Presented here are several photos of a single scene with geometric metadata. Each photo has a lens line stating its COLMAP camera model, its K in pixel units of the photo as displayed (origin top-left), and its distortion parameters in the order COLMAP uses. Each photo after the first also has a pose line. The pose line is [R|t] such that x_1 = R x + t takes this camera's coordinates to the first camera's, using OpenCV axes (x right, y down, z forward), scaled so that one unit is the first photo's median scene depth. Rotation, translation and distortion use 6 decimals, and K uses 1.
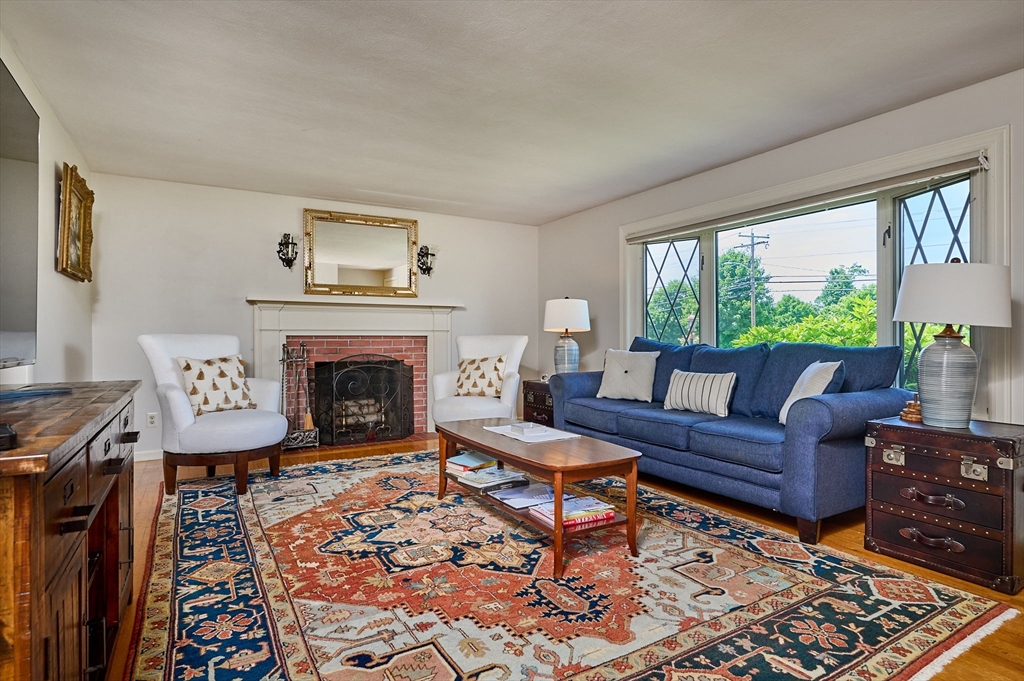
lens RADIAL K [[530.1, 0, 506.9], [0, 530.1, 341.1], [0, 0, 1]] dist [-0.000960, -0.000359]
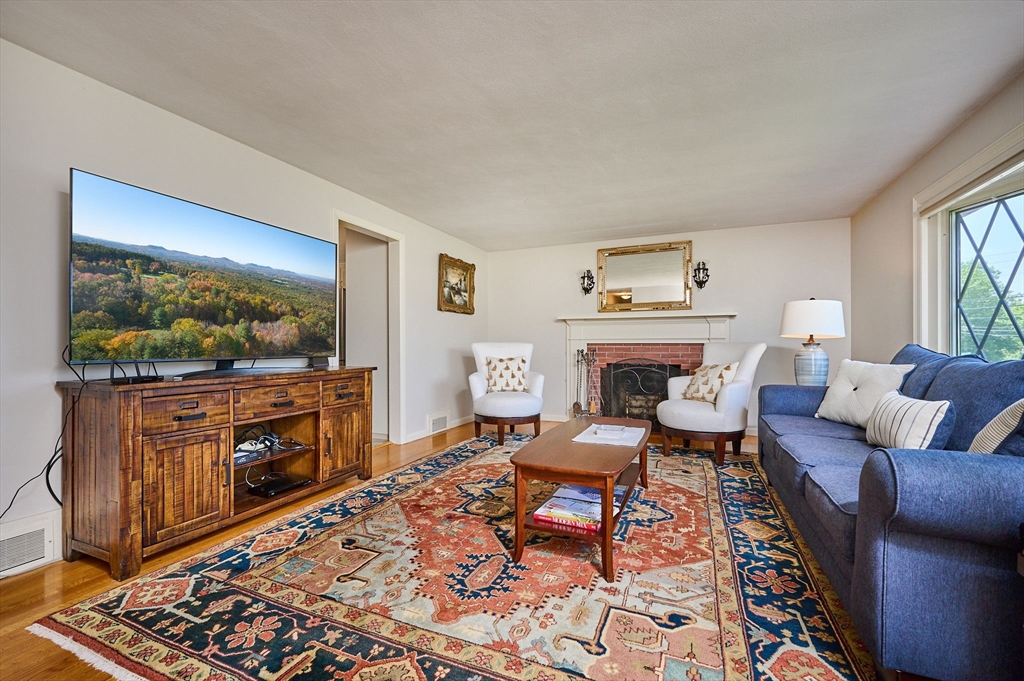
lens RADIAL K [[410.8, 0, 515.6], [0, 410.8, 344.3], [0, 0, 1]] dist [0.000064, 0.000435]
pose [[0.611924, -0.000620, -0.790917, 0.675745], [-0.004600, 0.999980, -0.004343, -0.004853], [0.790903, 0.006295, 0.611909, 0.404497]]
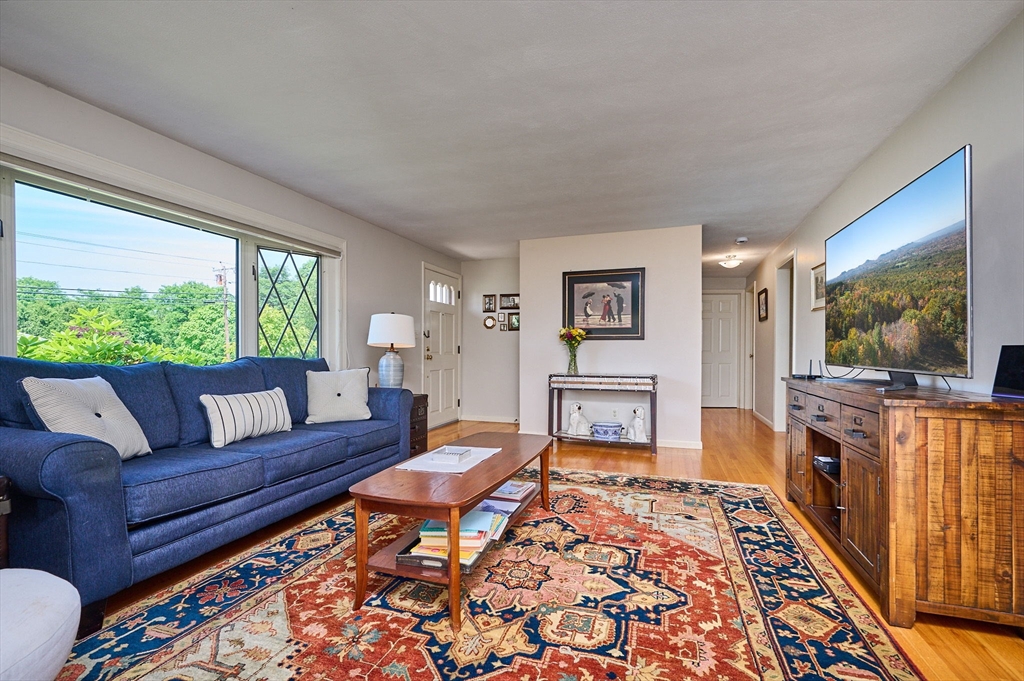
lens RADIAL K [[470.1, 0, 511.0], [0, 470.1, 345.4], [0, 0, 1]] dist [0.000252, -0.000075]
pose [[-0.666047, 0.011014, 0.745829, -0.734549], [0.005555, 0.999936, -0.009805, -0.014028], [-0.745889, -0.002387, -0.666066, 1.715166]]
